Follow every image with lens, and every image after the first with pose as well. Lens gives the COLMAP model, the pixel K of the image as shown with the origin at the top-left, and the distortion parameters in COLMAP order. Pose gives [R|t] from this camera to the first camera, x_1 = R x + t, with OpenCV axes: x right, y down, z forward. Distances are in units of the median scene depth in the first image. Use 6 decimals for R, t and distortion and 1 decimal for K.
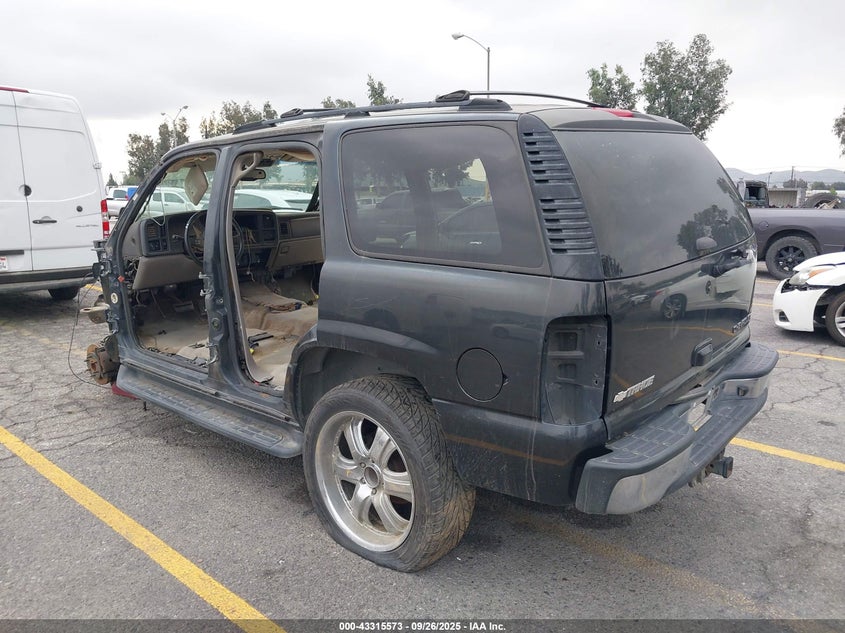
lens RADIAL K [[663.0, 0, 423.2], [0, 663.0, 324.7], [0, 0, 1]] dist [0.018079, -0.000372]
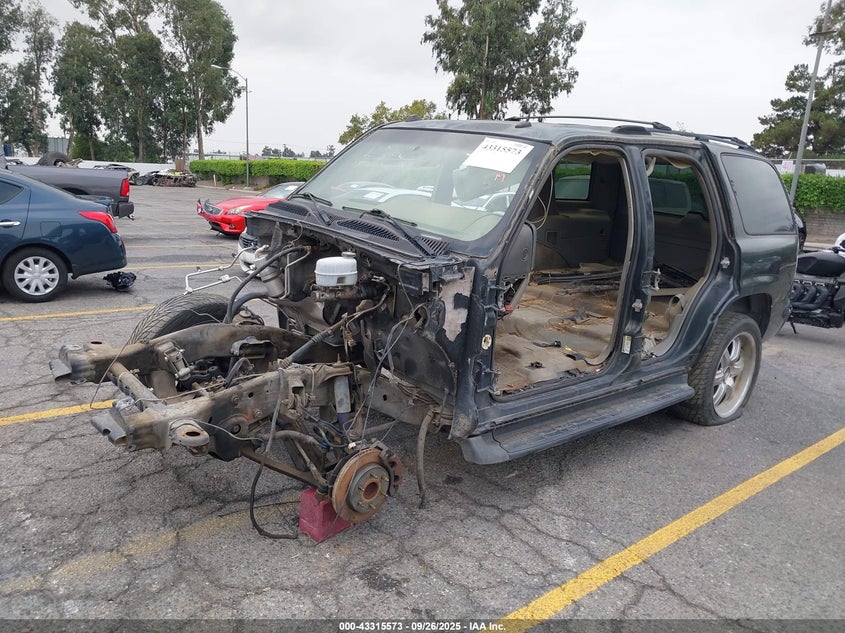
lens RADIAL K [[663.0, 0, 422.0], [0, 663.0, 315.9], [0, 0, 1]] dist [0.018079, -0.000372]
pose [[0.140336, -0.213286, 0.966858, -1.191302], [0.146361, 0.970262, 0.192793, -0.221296], [-0.979226, 0.114455, 0.167380, 1.001812]]
